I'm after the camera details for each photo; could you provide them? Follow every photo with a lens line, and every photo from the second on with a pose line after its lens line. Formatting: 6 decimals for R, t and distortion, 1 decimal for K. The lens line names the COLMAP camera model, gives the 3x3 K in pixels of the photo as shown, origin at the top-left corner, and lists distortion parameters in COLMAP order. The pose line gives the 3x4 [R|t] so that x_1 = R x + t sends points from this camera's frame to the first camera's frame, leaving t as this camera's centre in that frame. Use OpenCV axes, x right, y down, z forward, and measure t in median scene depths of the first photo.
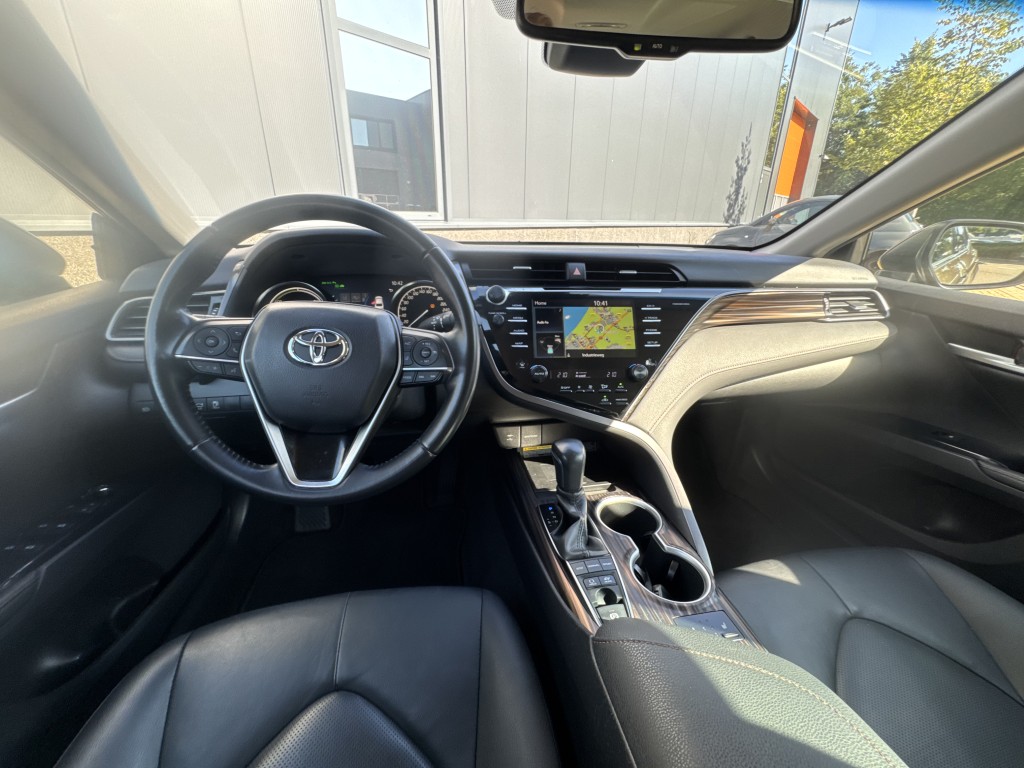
lens RADIAL K [[405.3, 0, 511.7], [0, 405.3, 379.2], [0, 0, 1]] dist [-0.009940, 0.000373]
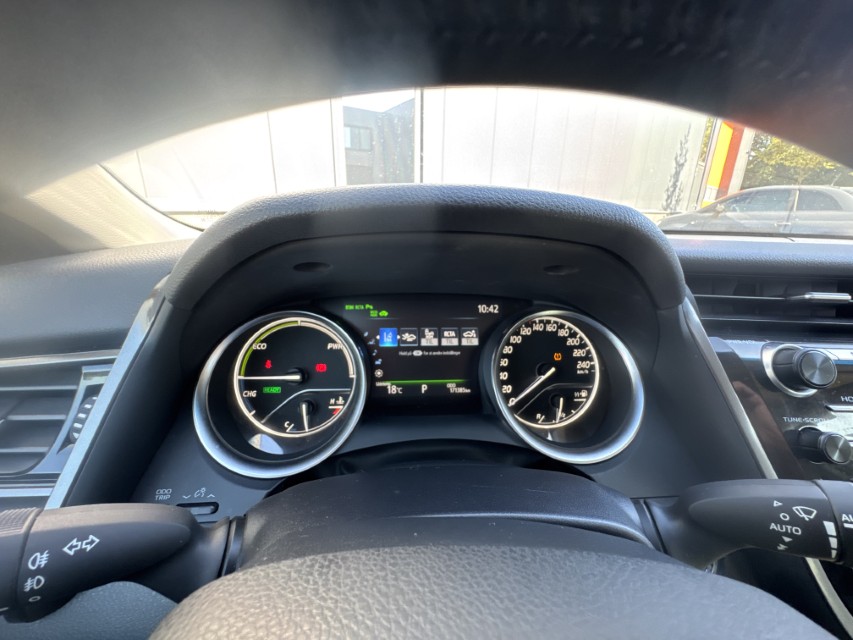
lens RADIAL K [[337.6, 0, 426.8], [0, 337.6, 321.6], [0, 0, 1]] dist [-0.009940, 0.000373]
pose [[0.996118, 0.027051, -0.083772, -0.321750], [-0.031790, 0.997938, -0.055755, -0.195138], [0.082091, 0.058202, 0.994924, 0.573902]]
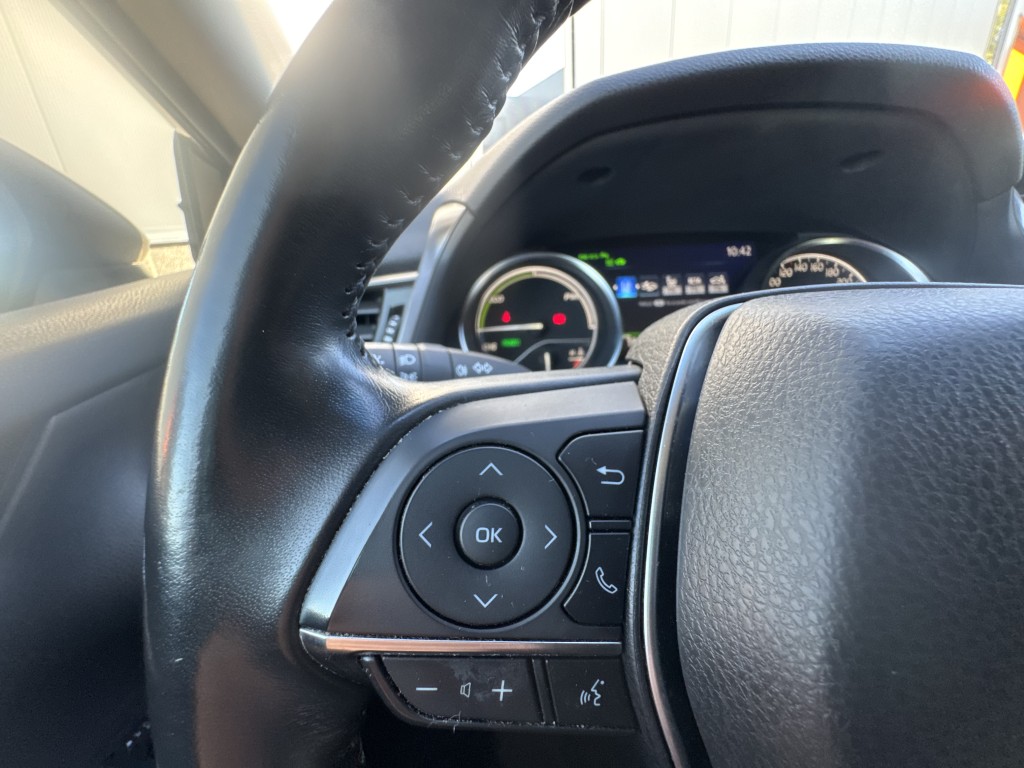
lens RADIAL K [[405.3, 0, 511.5], [0, 405.3, 380.3], [0, 0, 1]] dist [-0.009940, 0.000373]
pose [[0.970224, 0.011355, -0.241943, -0.415955], [-0.012520, 0.999916, -0.003278, -0.089160], [0.241886, 0.006210, 0.970285, 0.501446]]
